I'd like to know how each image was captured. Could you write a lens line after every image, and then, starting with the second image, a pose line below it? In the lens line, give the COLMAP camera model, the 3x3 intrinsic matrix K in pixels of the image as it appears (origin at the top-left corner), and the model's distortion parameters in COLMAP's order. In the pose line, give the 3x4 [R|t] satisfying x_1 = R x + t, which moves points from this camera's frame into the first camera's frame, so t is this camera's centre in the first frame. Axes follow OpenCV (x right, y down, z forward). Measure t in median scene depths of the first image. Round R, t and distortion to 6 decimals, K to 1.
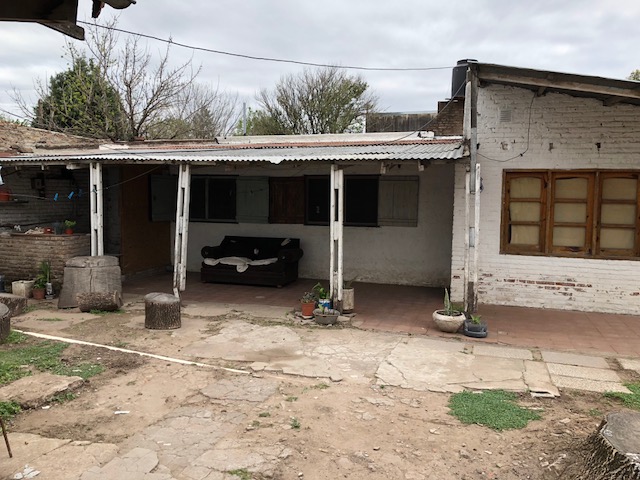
lens RADIAL K [[521.6, 0, 323.4], [0, 521.6, 240.4], [0, 0, 1]] dist [0.062331, -0.075074]
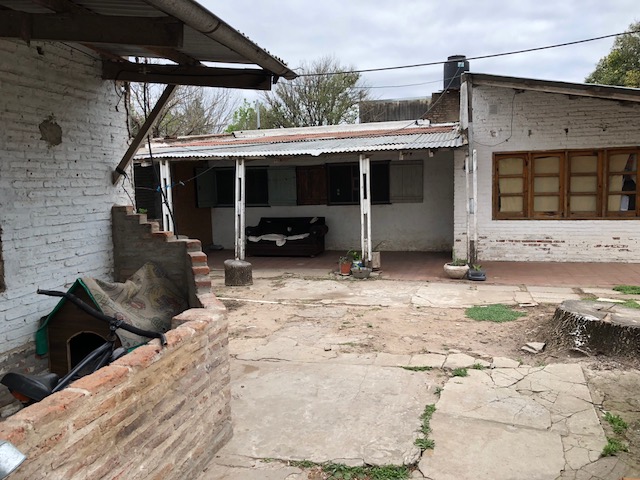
lens RADIAL K [[523.6, 0, 324.3], [0, 523.6, 241.5], [0, 0, 1]] dist [0.094011, -0.188301]
pose [[0.998719, -0.044263, 0.024533, -0.102451], [0.043549, 0.998633, 0.028893, 0.023867], [-0.025778, -0.027787, 0.999281, -0.262422]]
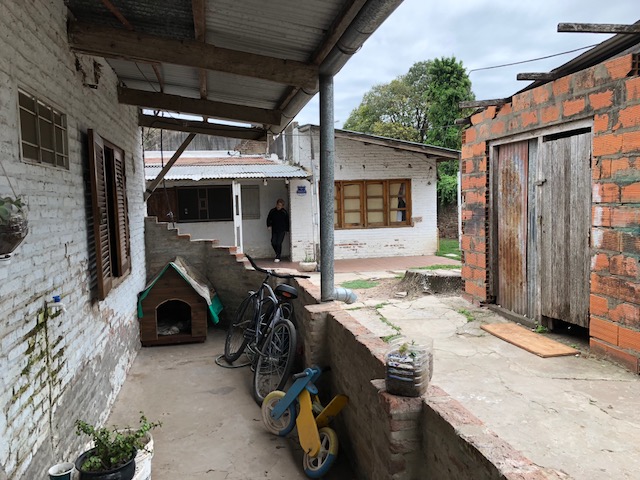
lens RADIAL K [[521.6, 0, 323.4], [0, 521.6, 240.4], [0, 0, 1]] dist [0.062331, -0.075074]
pose [[0.874078, -0.078104, 0.479466, -0.485508], [0.081748, 0.996564, 0.013310, 0.038951], [-0.478858, 0.027562, 0.877460, -0.511660]]
